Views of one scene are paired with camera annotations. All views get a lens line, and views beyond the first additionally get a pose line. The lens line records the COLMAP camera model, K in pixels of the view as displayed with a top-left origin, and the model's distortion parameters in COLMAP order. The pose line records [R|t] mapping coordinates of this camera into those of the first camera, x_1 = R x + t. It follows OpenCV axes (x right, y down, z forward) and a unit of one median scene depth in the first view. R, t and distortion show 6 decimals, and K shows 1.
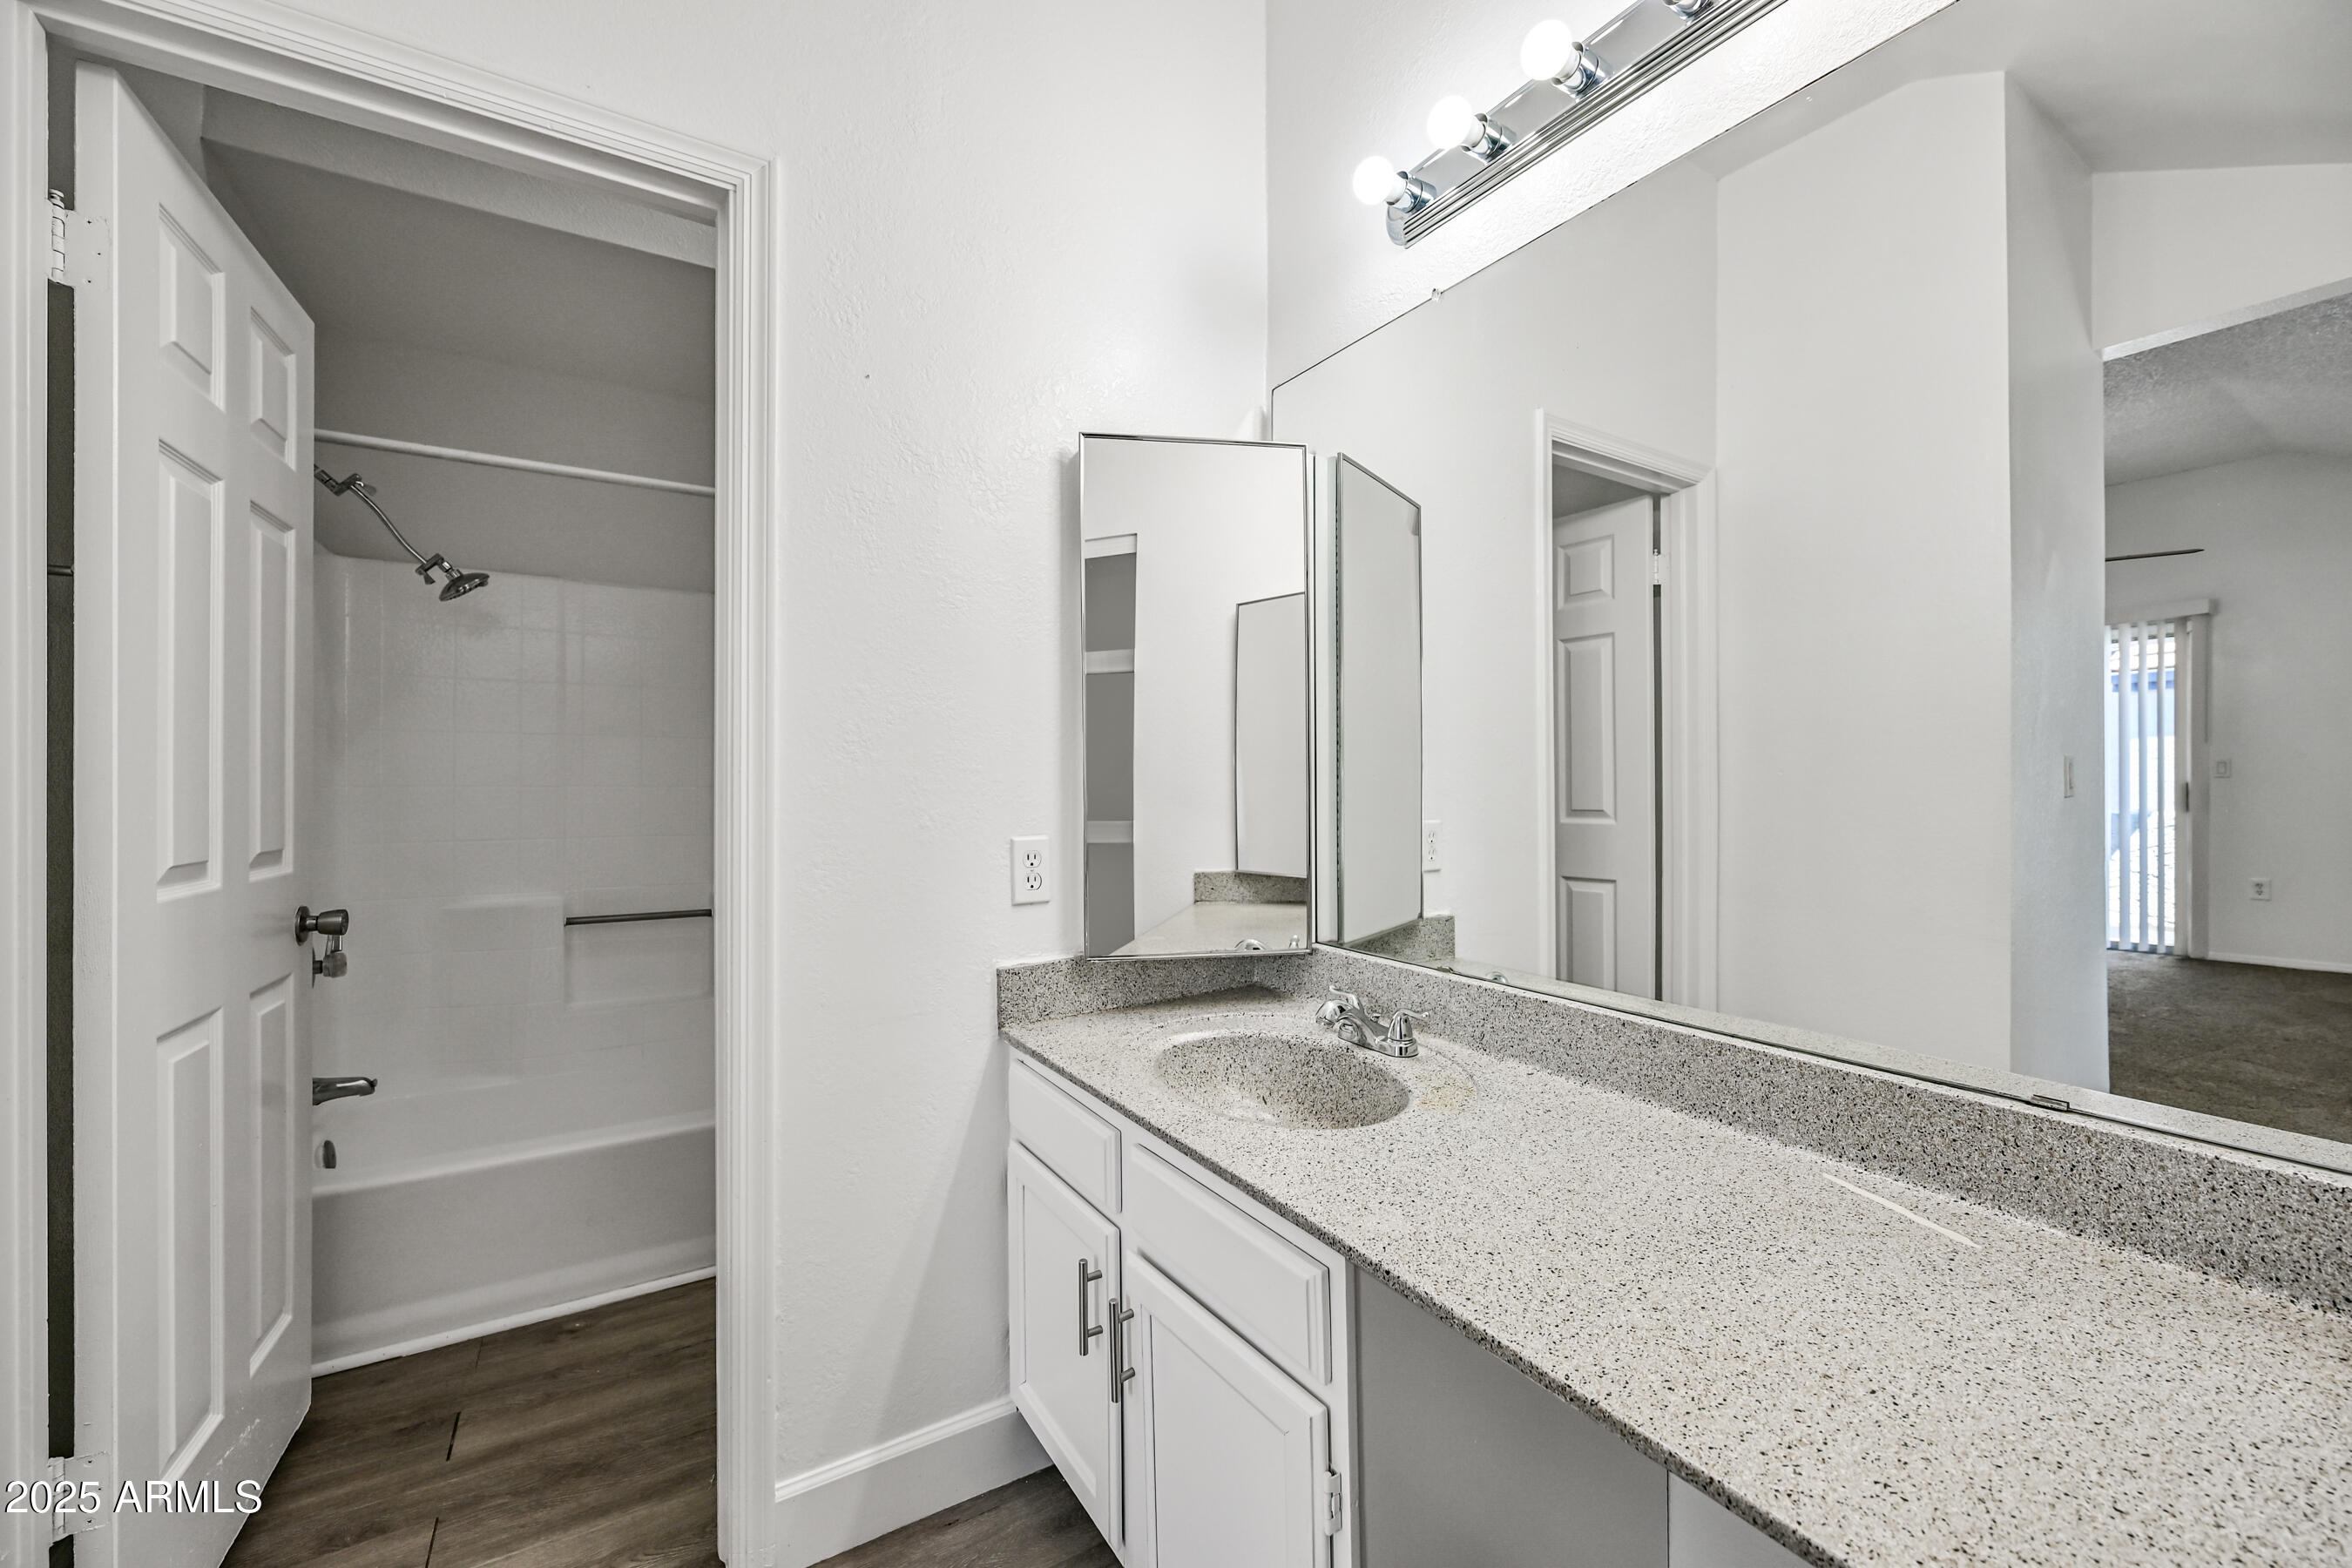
lens RADIAL K [[943.1, 0, 1164.8], [0, 943.1, 782.3], [0, 0, 1]] dist [-0.001518, -0.000931]
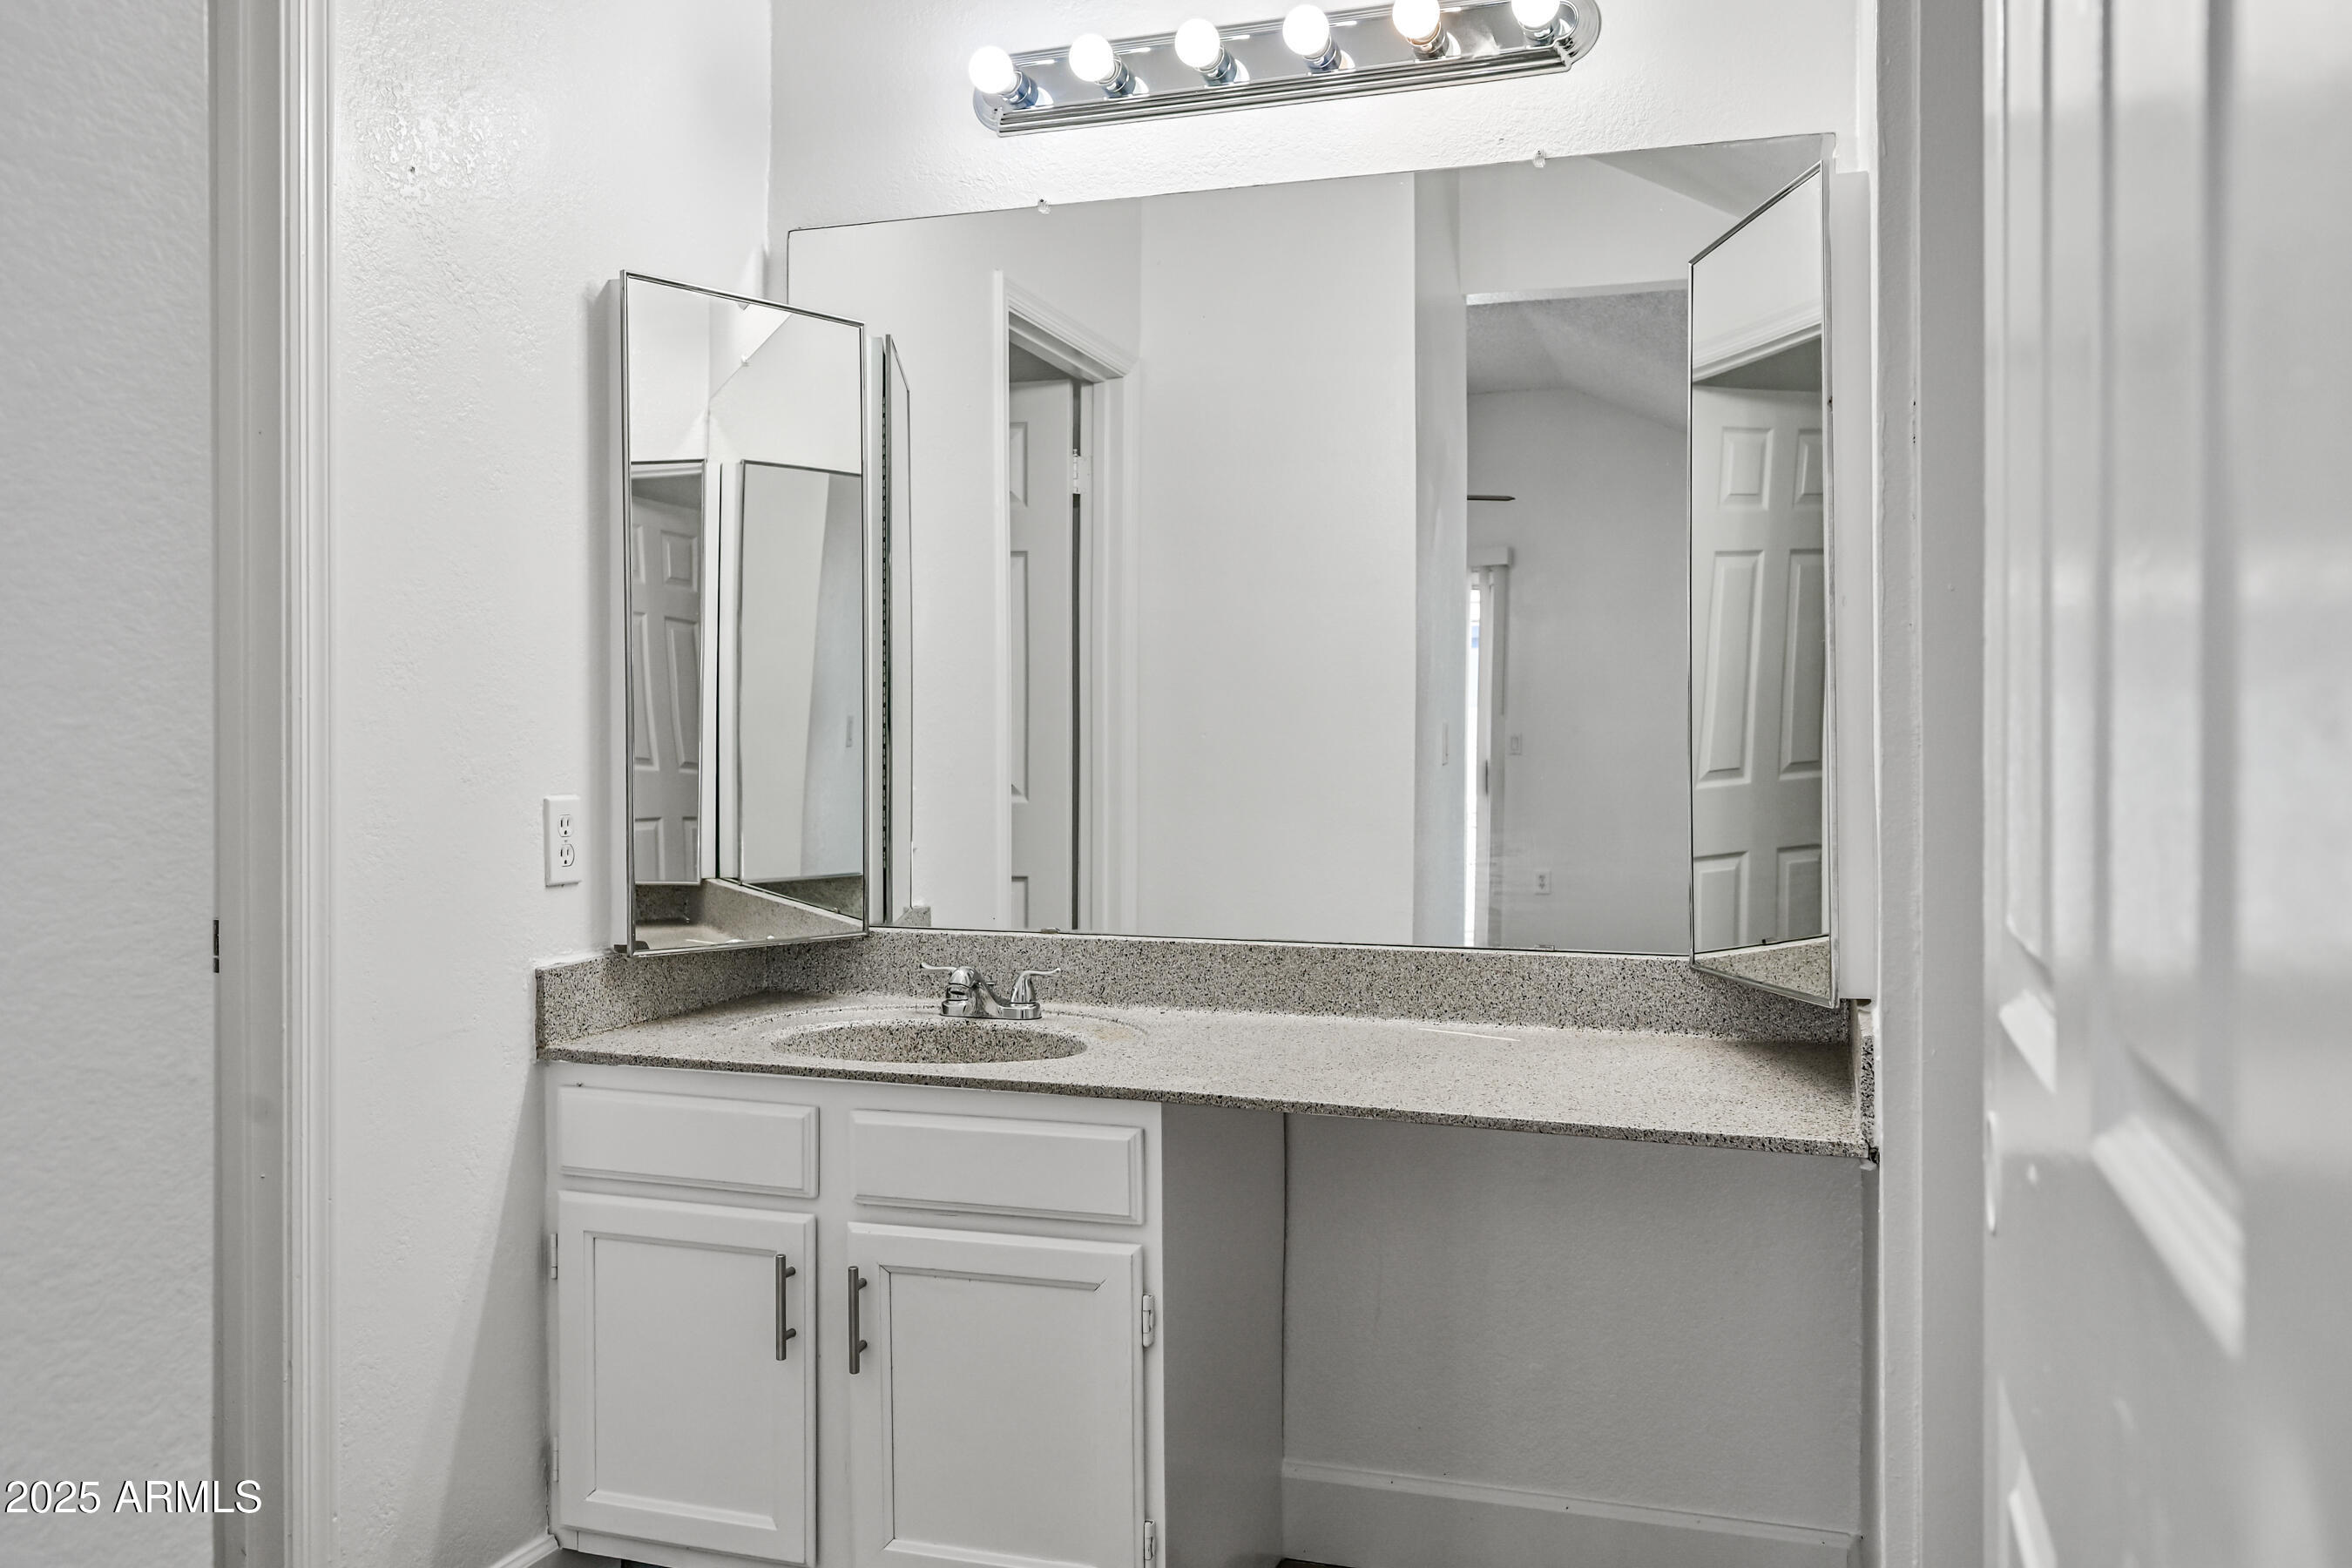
lens RADIAL K [[1874.3, 0, 1184.6], [0, 1874.3, 796.9], [0, 0, 1]] dist [-0.059650, -0.003747]
pose [[0.771793, -0.006354, 0.635842, -0.718703], [-0.003557, 0.999891, 0.014309, 0.036053], [-0.635864, -0.013305, 0.771687, -0.474461]]
